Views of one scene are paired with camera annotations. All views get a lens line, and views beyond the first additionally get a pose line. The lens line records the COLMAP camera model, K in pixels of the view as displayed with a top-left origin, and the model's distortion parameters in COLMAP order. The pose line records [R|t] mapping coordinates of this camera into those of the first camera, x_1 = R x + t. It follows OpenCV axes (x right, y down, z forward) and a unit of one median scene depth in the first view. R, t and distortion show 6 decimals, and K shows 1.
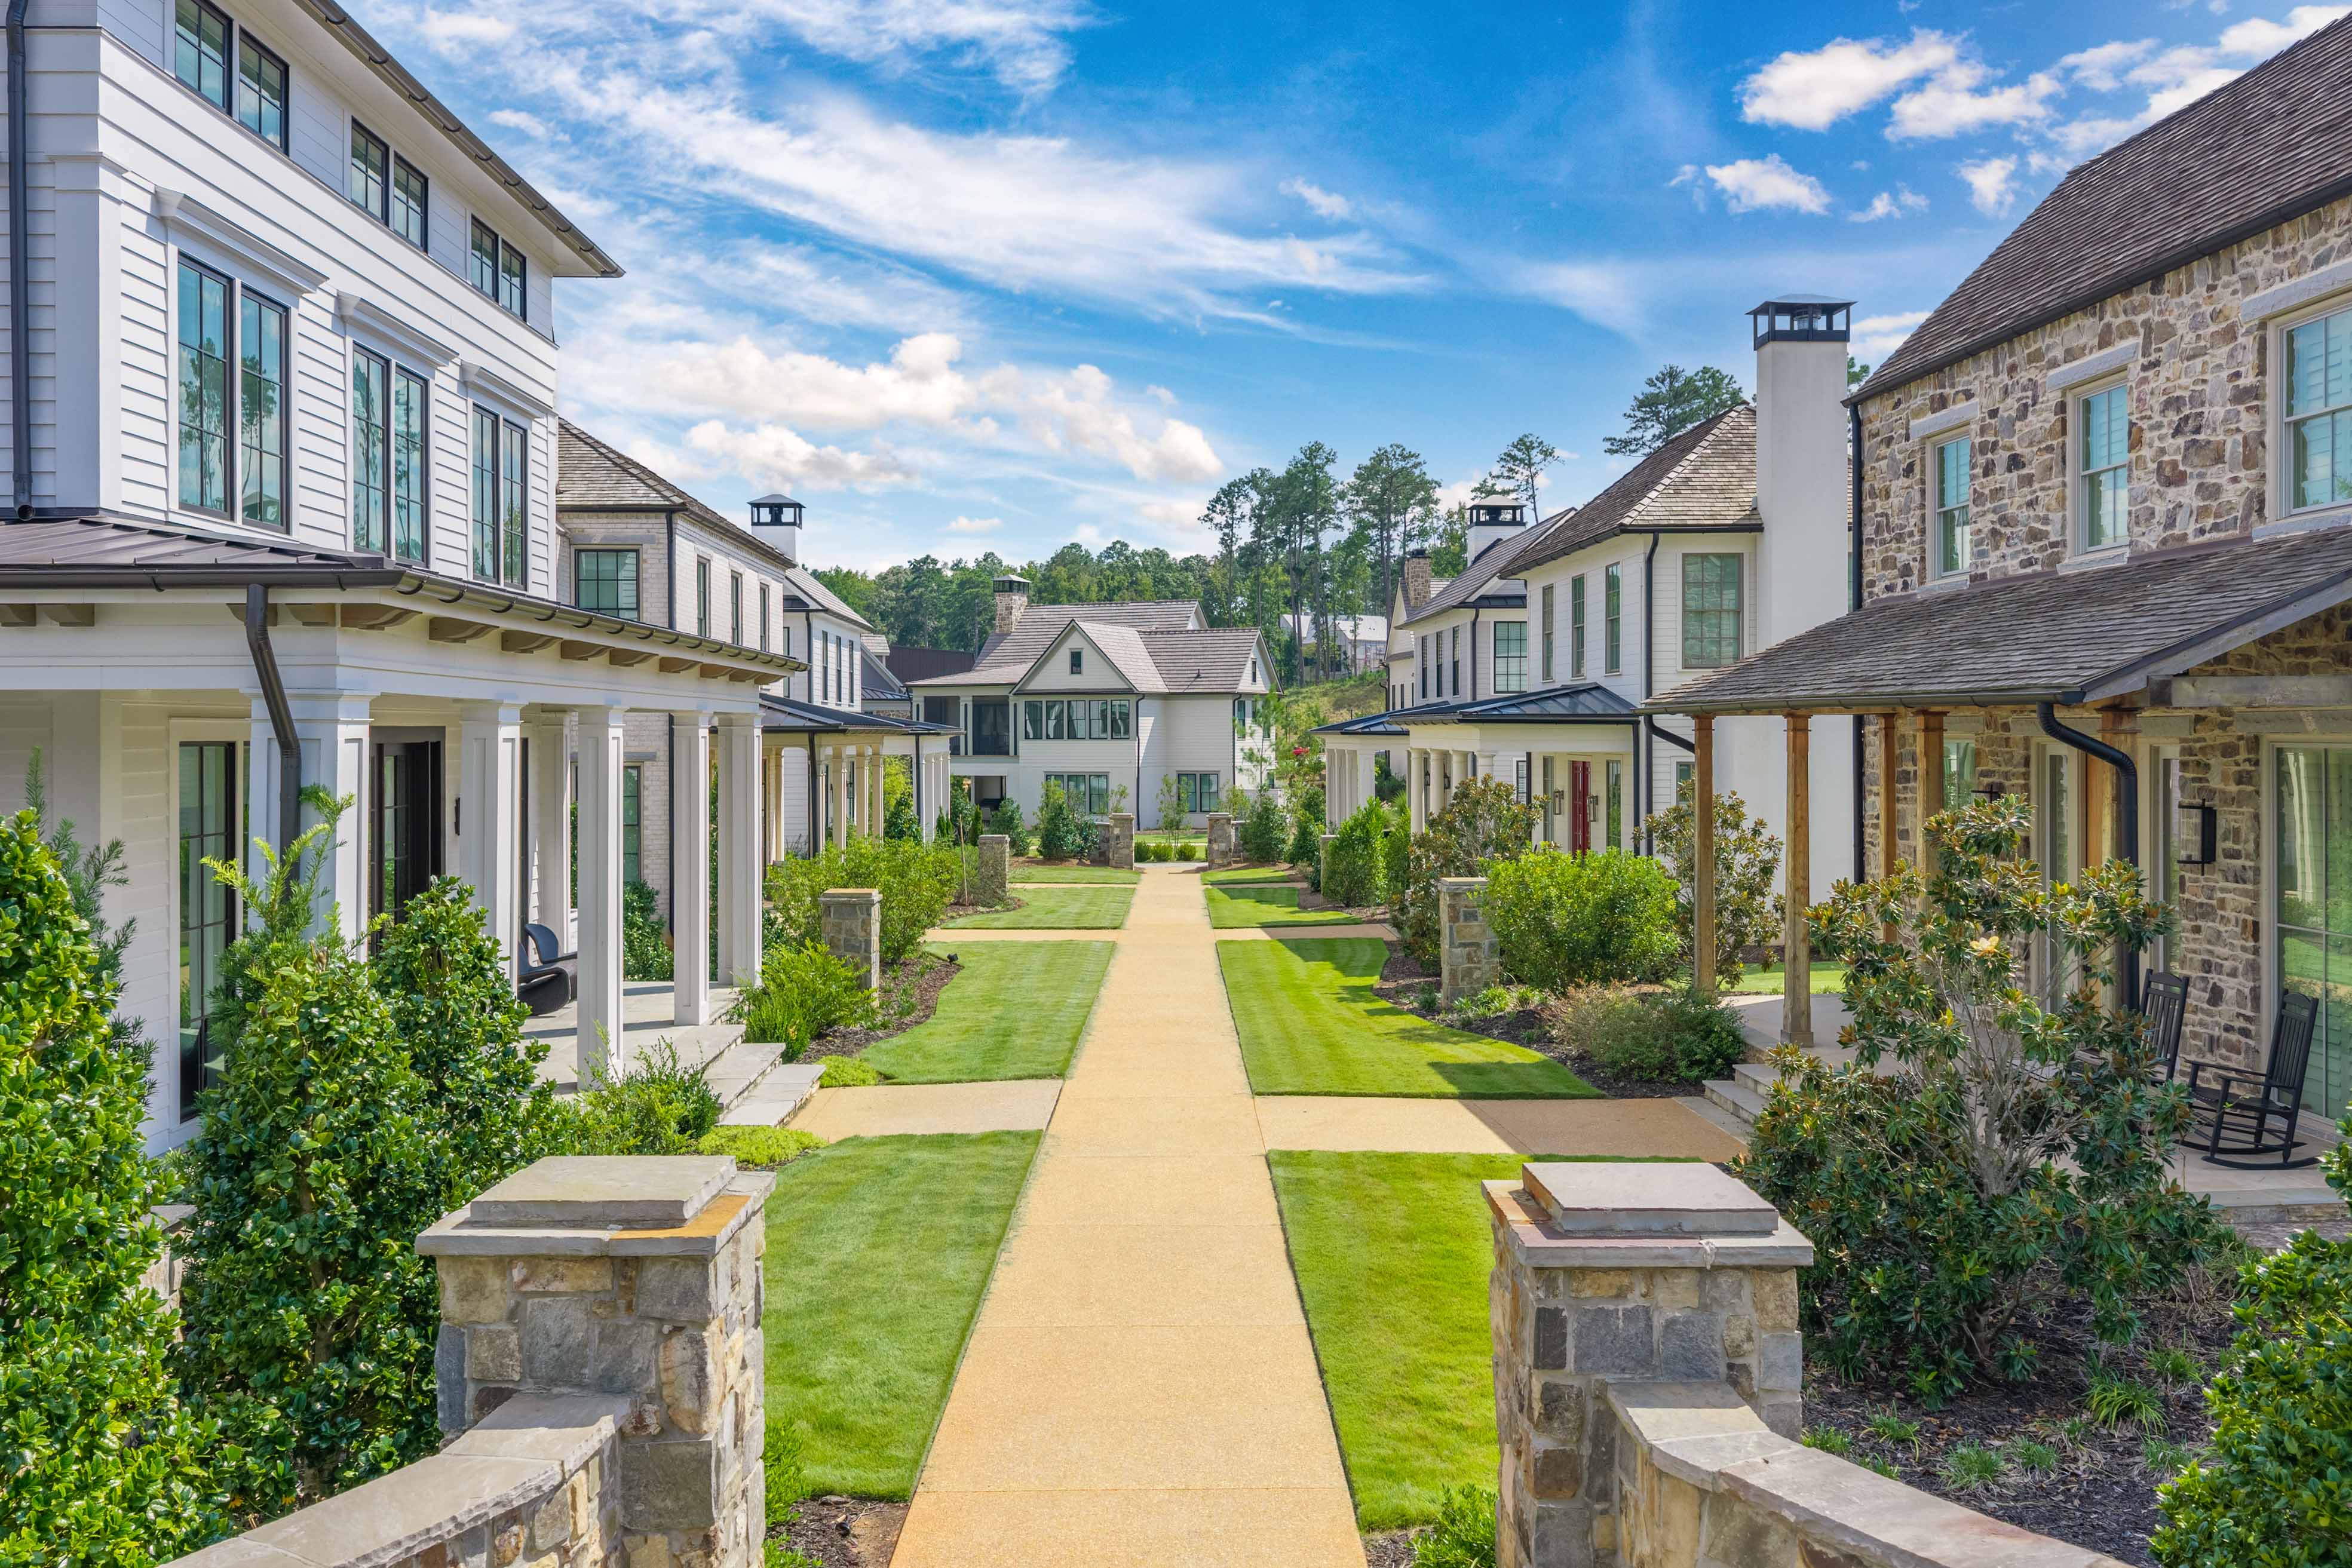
lens RADIAL K [[1986.1, 0, 1175.0], [0, 1986.1, 719.7], [0, 0, 1]] dist [-0.005590, -0.005728]
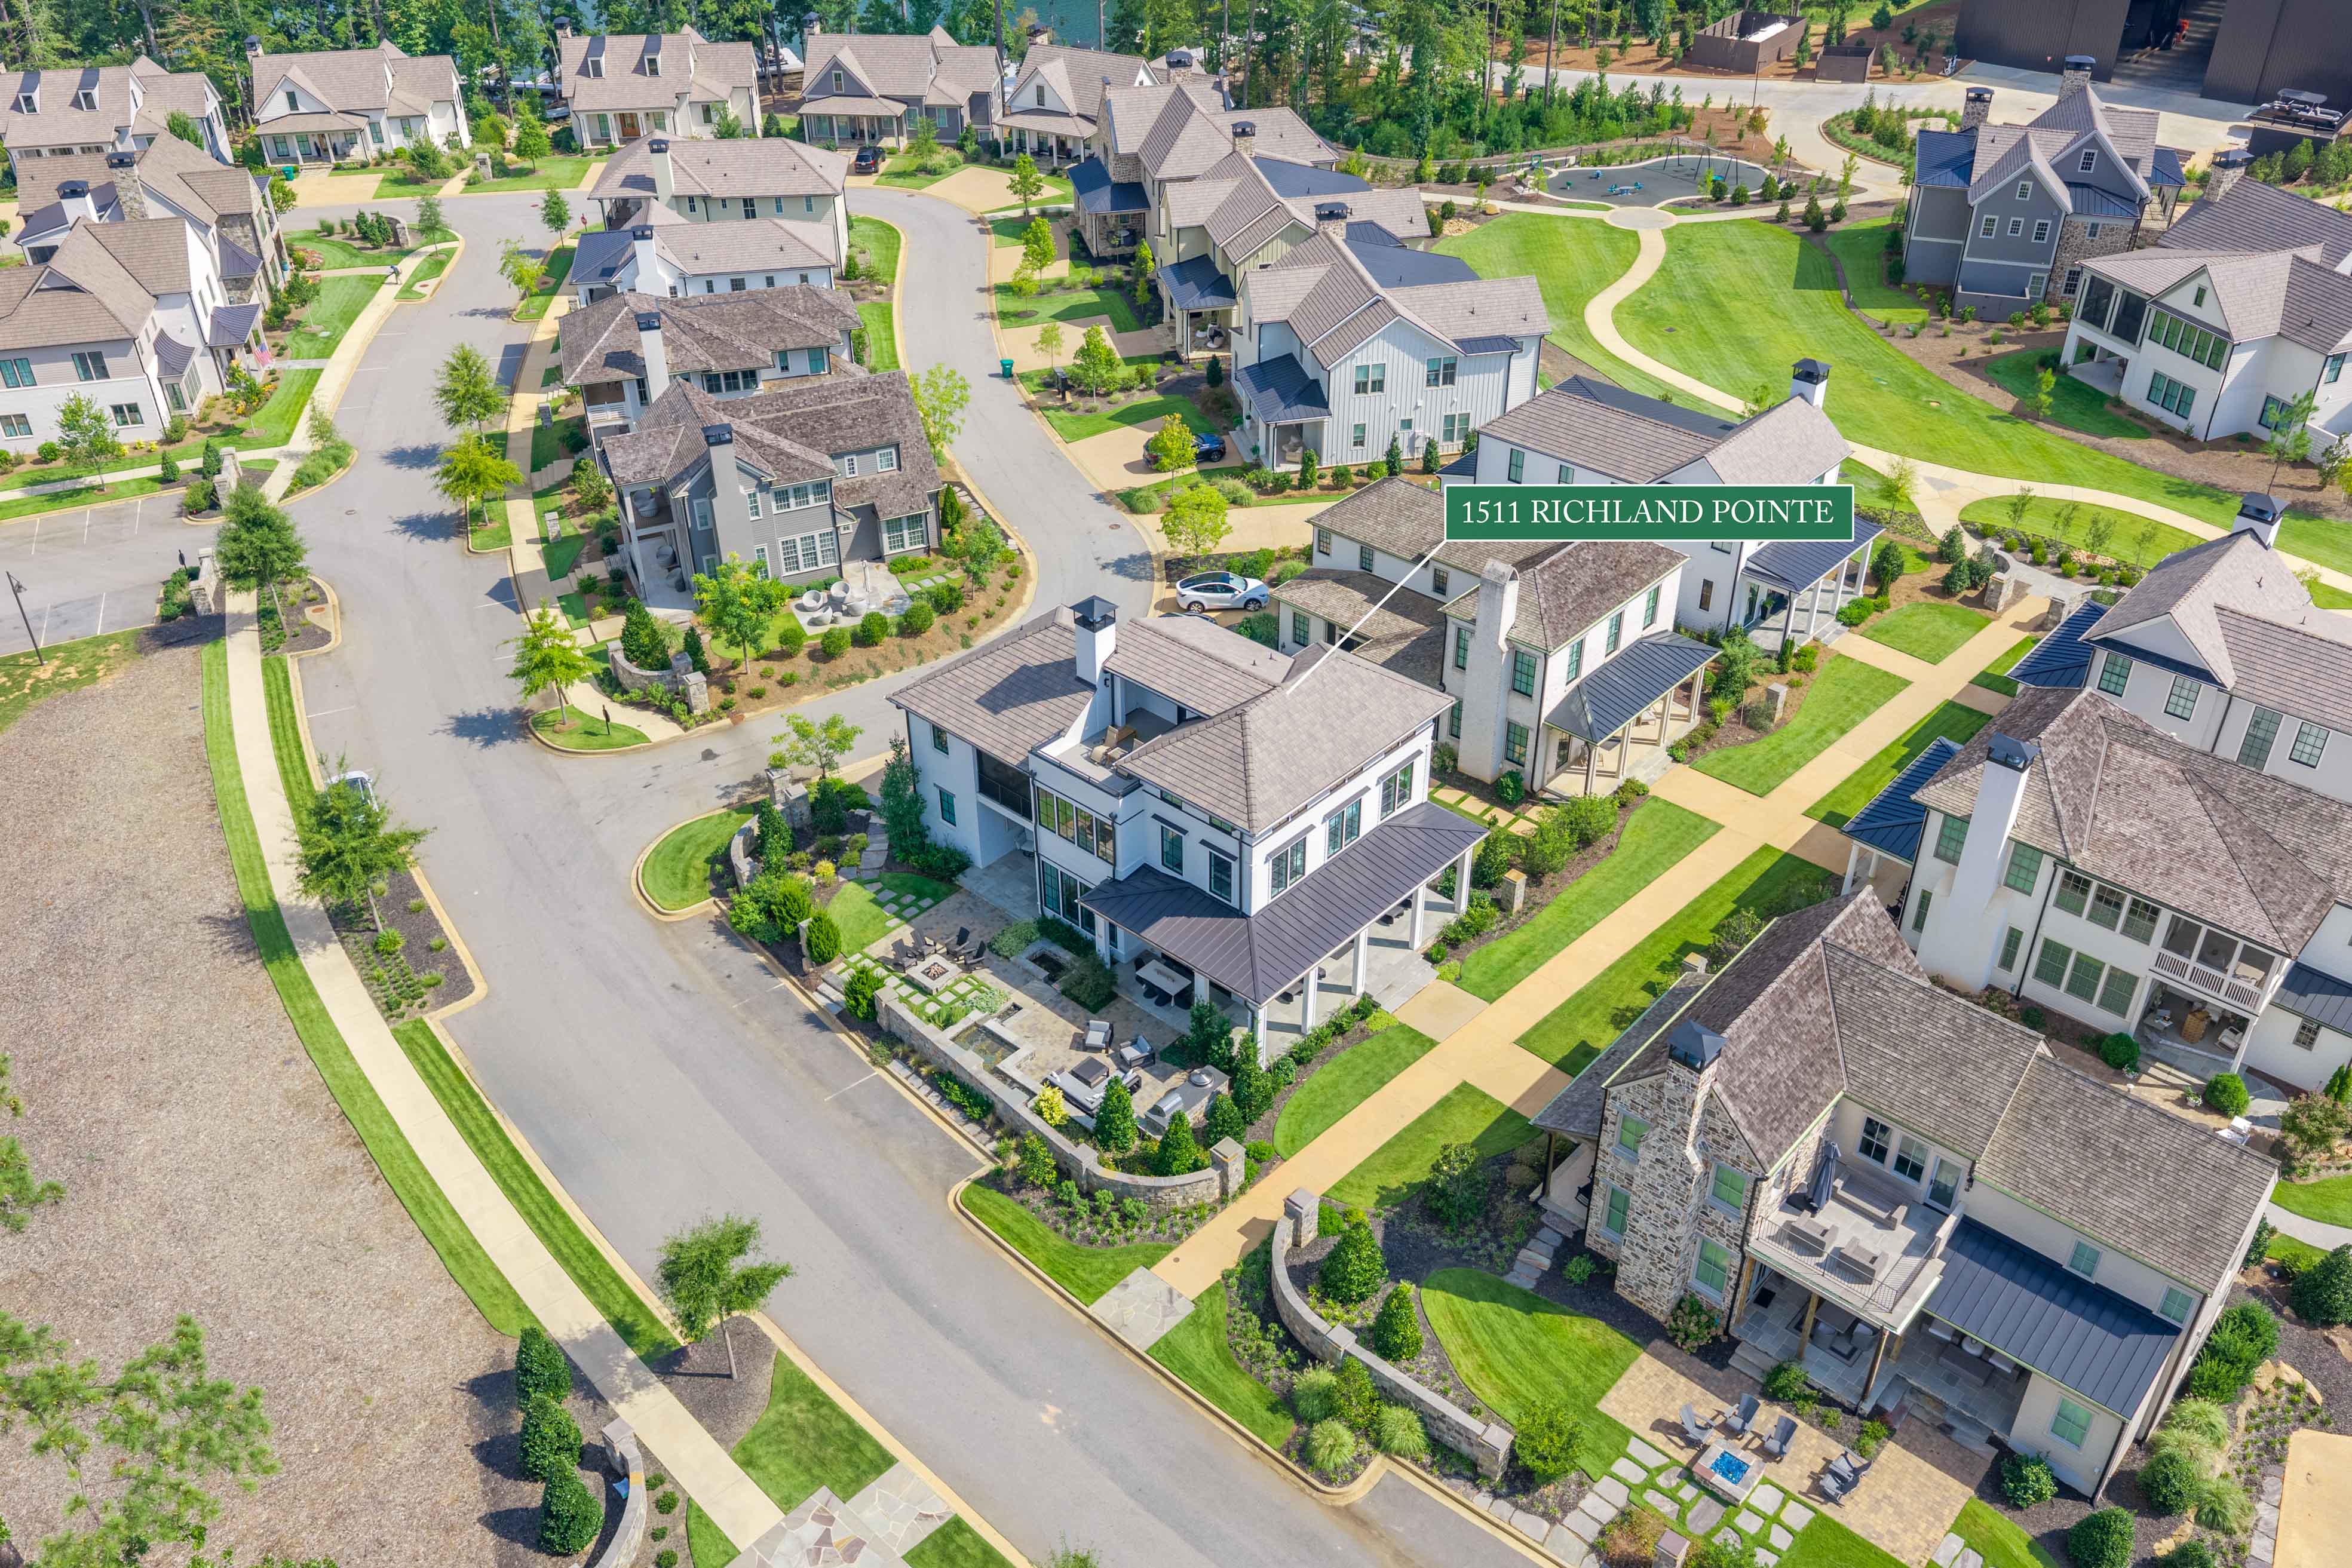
lens RADIAL K [[1927.6, 0, 1176.0], [0, 1927.6, 784.0], [0, 0, 1]] dist [0.002785, -0.011245]
pose [[0.717871, 0.394537, -0.573587, 0.663883], [0.006554, 0.820044, 0.572263, -1.038083], [0.696145, -0.414570, 0.586100, -0.620749]]
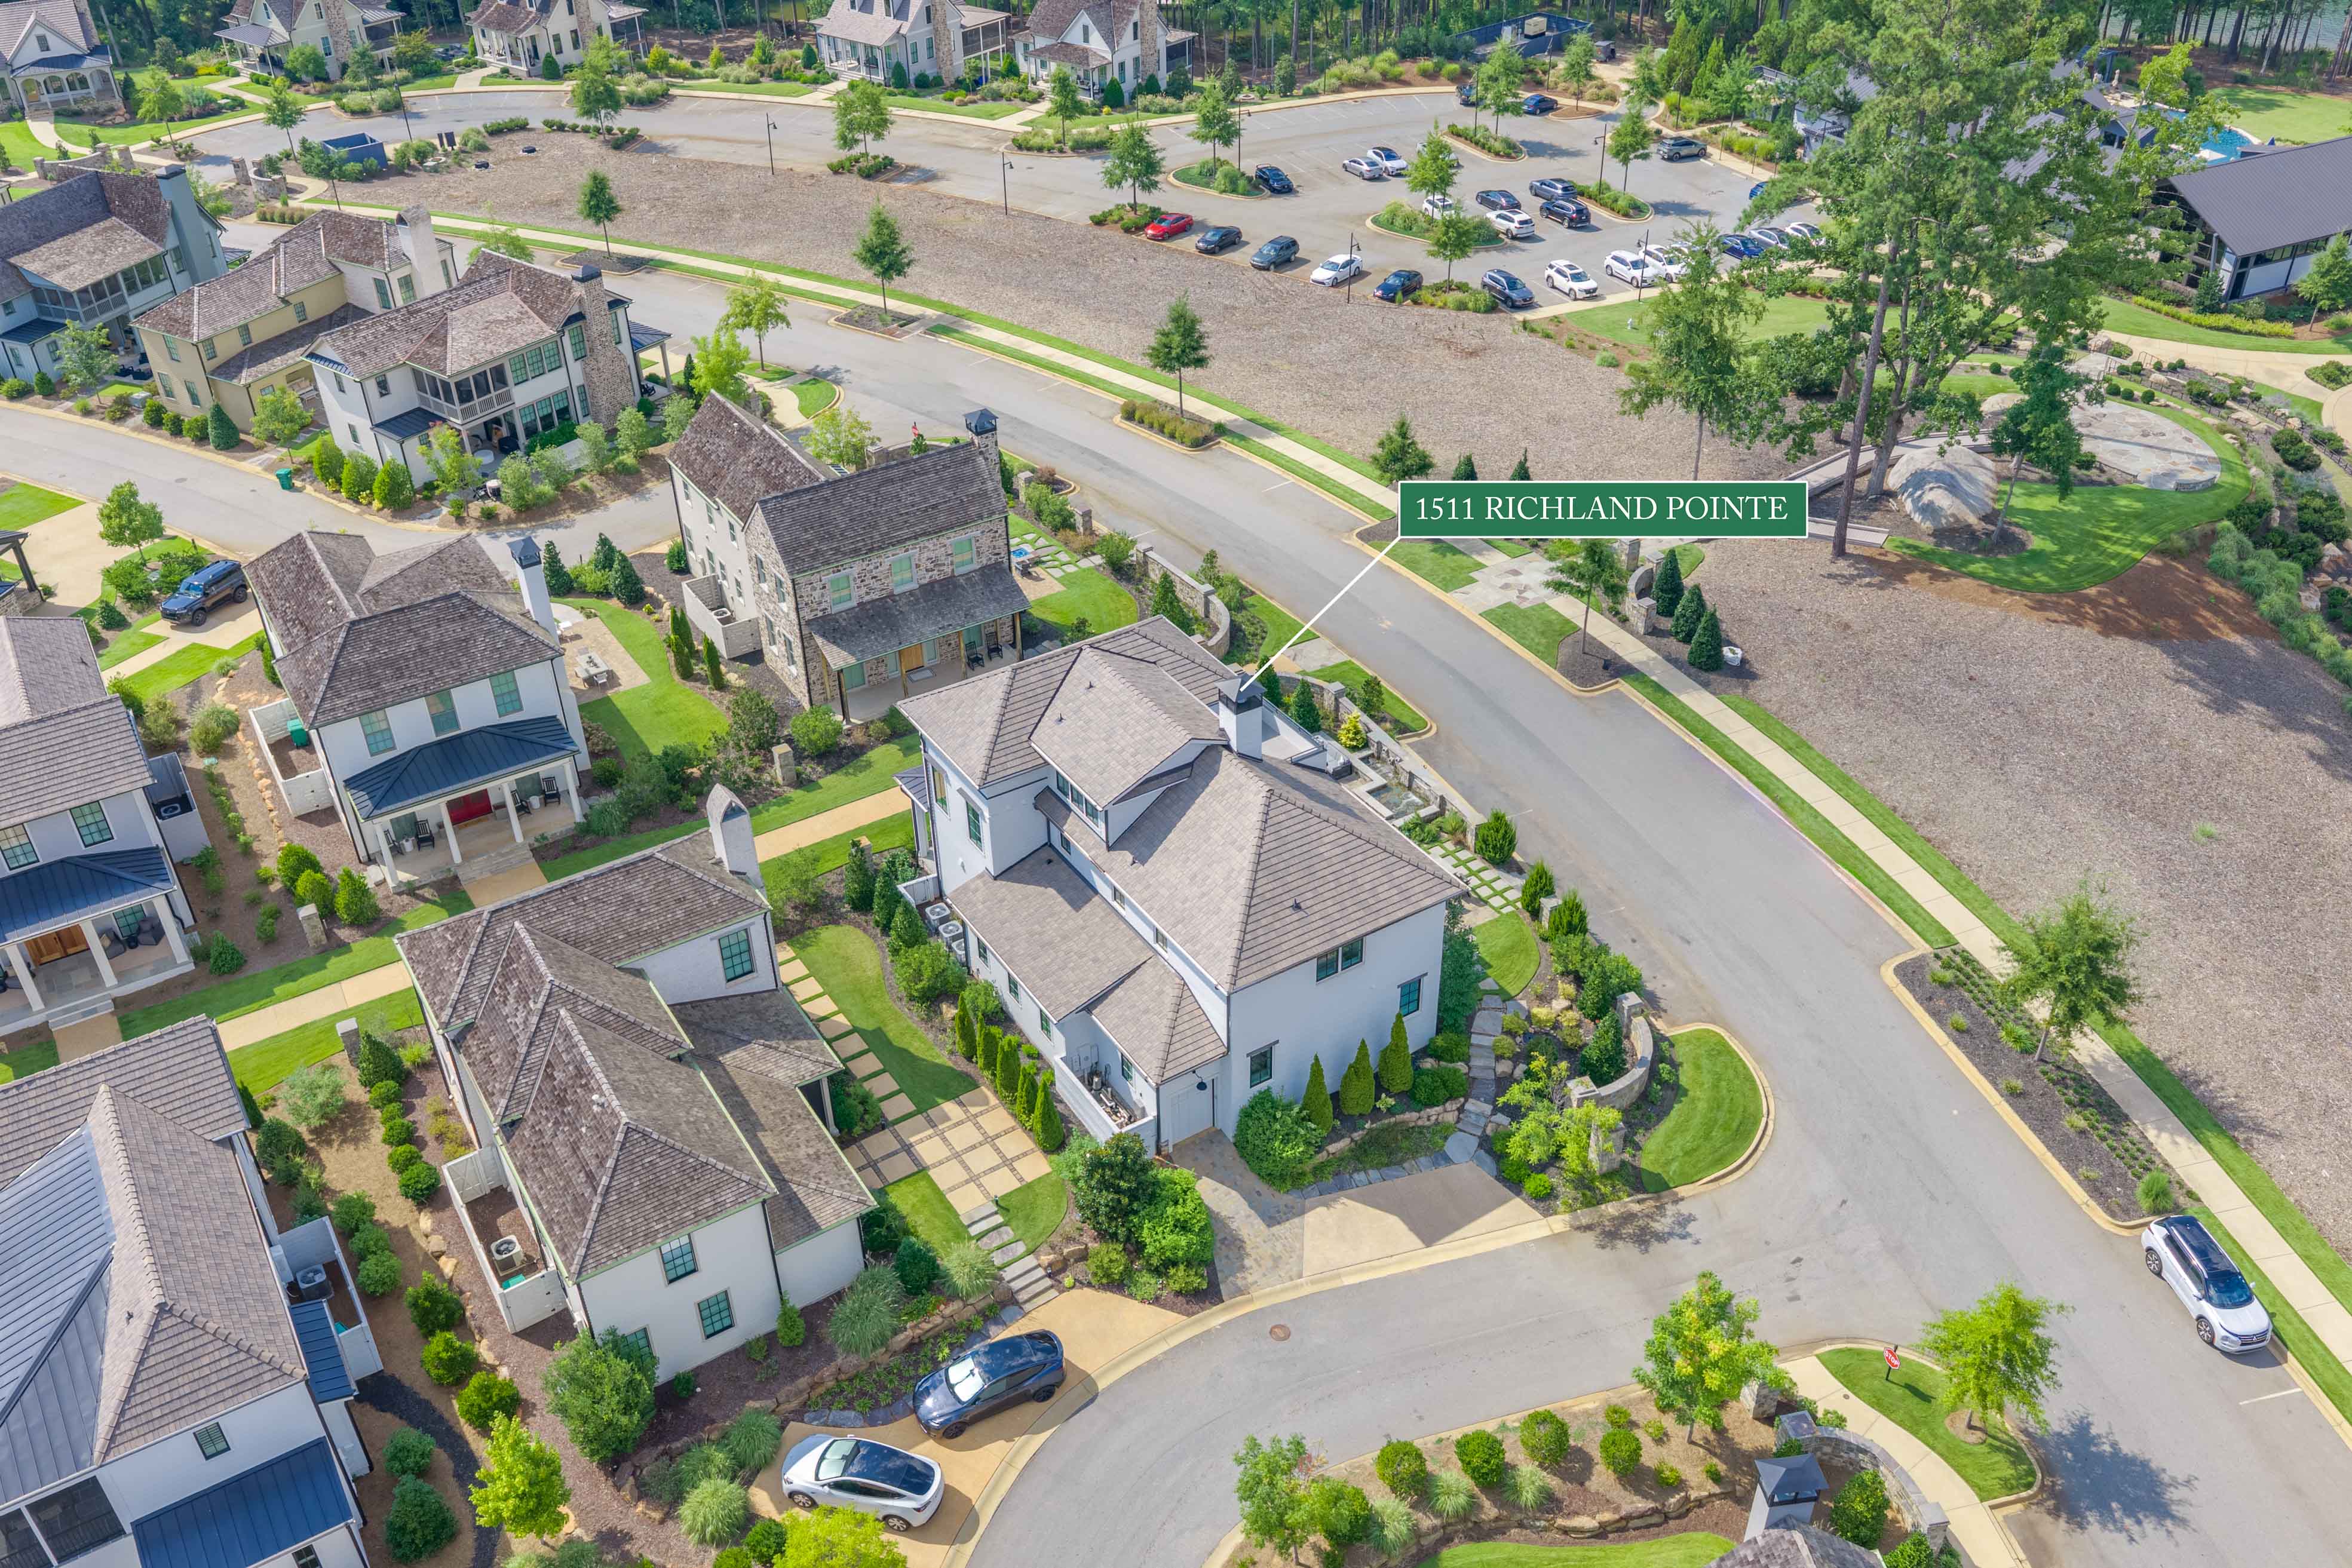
lens RADIAL K [[1986.1, 0, 1175.0], [0, 1986.1, 719.7], [0, 0, 1]] dist [-0.005590, -0.005728]
pose [[-0.501120, -0.466027, 0.729175, -1.560587], [0.015211, 0.837736, 0.545864, -1.062409], [-0.865244, 0.284635, -0.412718, 1.085905]]
